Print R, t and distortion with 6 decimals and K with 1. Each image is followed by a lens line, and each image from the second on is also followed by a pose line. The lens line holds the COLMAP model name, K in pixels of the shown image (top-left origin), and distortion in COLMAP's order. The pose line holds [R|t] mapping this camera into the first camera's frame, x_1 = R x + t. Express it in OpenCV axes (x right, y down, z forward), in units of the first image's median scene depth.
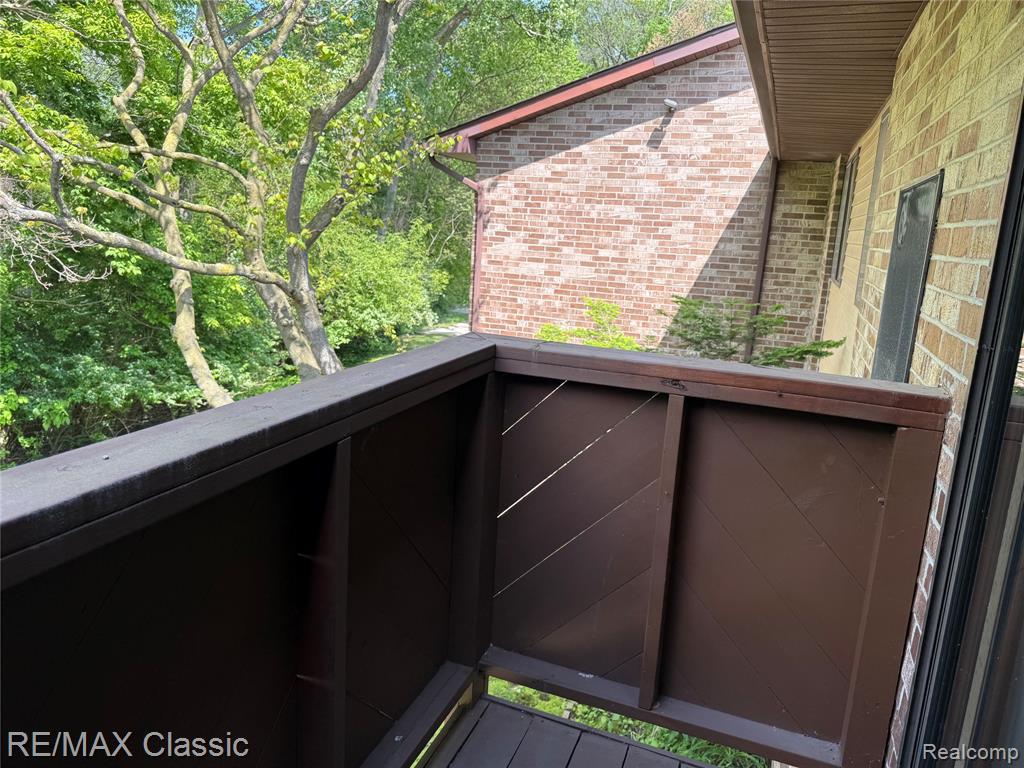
lens RADIAL K [[738.4, 0, 519.9], [0, 738.4, 391.1], [0, 0, 1]] dist [0.070634, -0.069310]
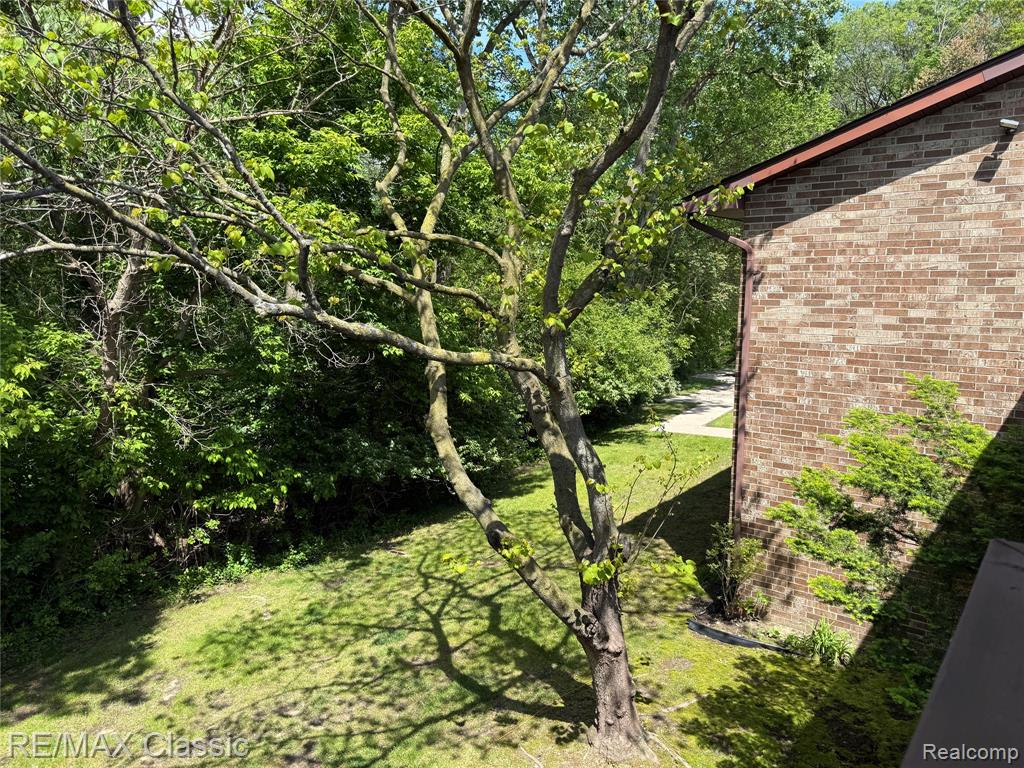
lens RADIAL K [[718.4, 0, 528.1], [0, 718.4, 383.4], [0, 0, 1]] dist [0.243009, -0.399701]
pose [[0.955070, -0.015171, -0.295992, -0.050404], [-0.012835, 0.995635, -0.092447, -0.031545], [0.296102, 0.092092, 0.950706, 0.120000]]
